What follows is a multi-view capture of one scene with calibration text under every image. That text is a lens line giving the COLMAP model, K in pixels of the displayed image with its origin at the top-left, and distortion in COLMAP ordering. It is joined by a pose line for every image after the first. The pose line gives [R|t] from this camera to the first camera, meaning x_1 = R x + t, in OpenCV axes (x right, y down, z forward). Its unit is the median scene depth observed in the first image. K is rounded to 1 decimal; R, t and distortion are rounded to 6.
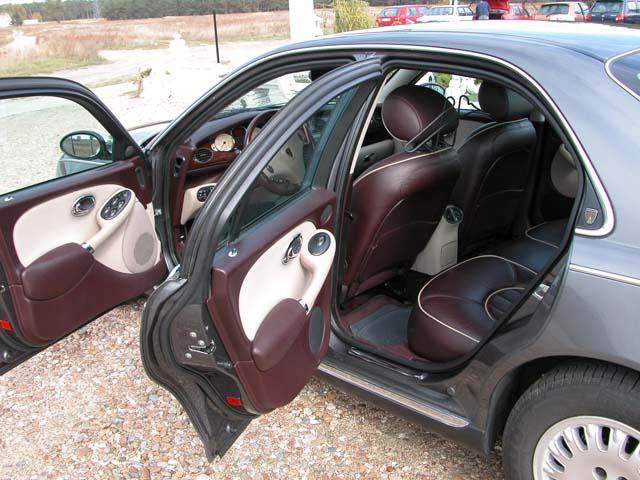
lens RADIAL K [[659.7, 0, 315.6], [0, 659.7, 240.9], [0, 0, 1]] dist [-0.212893, 0.212651]
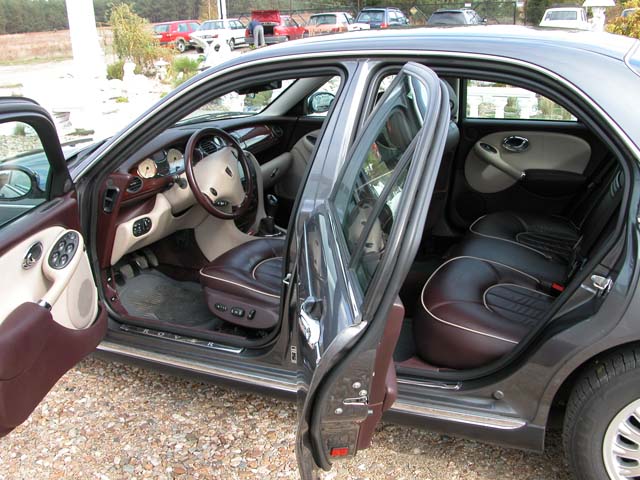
lens RADIAL K [[659.7, 0, 315.6], [0, 659.7, 240.9], [0, 0, 1]] dist [-0.212893, 0.212651]
pose [[0.939067, -0.112985, 0.324634, -0.244448], [0.120233, 0.992743, -0.002286, -0.024302], [-0.322020, 0.041178, 0.945837, 0.100661]]
